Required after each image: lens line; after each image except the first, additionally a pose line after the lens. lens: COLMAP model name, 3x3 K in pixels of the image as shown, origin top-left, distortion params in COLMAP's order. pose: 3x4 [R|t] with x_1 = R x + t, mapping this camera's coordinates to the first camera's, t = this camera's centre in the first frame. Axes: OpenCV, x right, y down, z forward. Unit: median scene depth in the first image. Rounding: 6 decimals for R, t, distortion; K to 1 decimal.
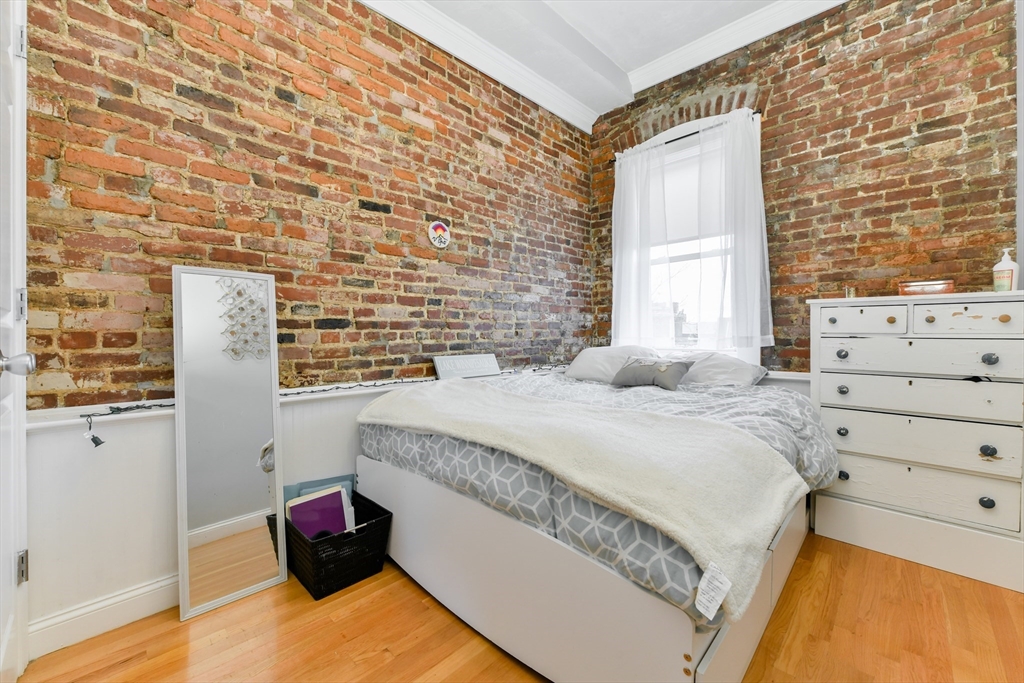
lens RADIAL K [[408.4, 0, 512.4], [0, 408.4, 336.6], [0, 0, 1]] dist [-0.006832, 0.000326]
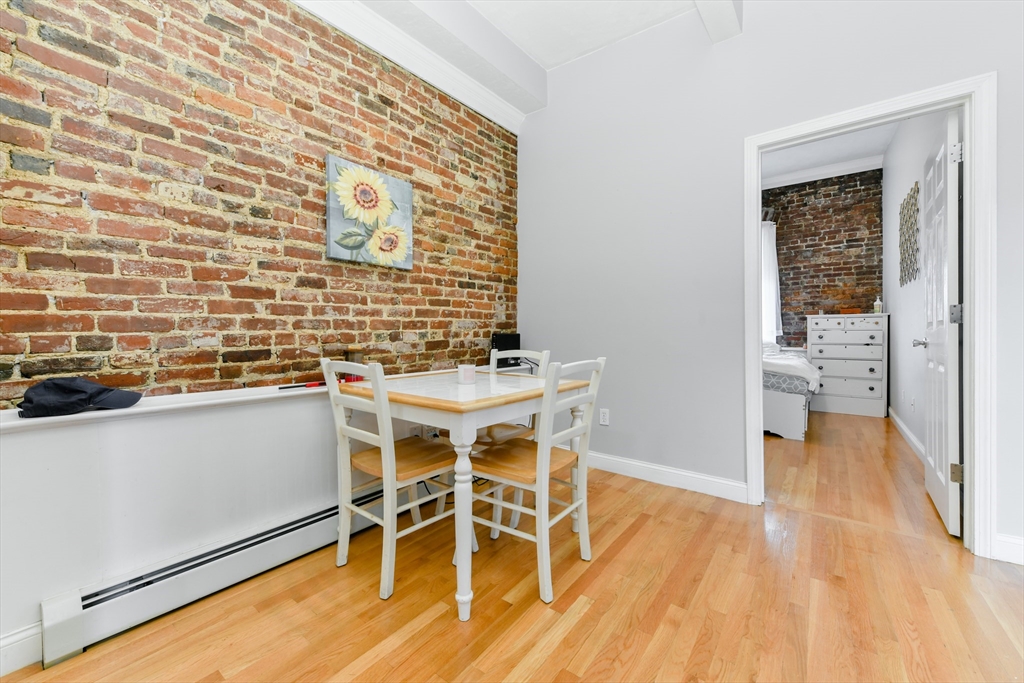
lens RADIAL K [[404.3, 0, 505.0], [0, 404.3, 338.9], [0, 0, 1]] dist [-0.002915, -0.002141]
pose [[0.993992, -0.007031, 0.109227, -1.171294], [0.006614, 0.999969, 0.004180, 0.026706], [-0.109253, -0.003433, 0.994008, -1.059307]]
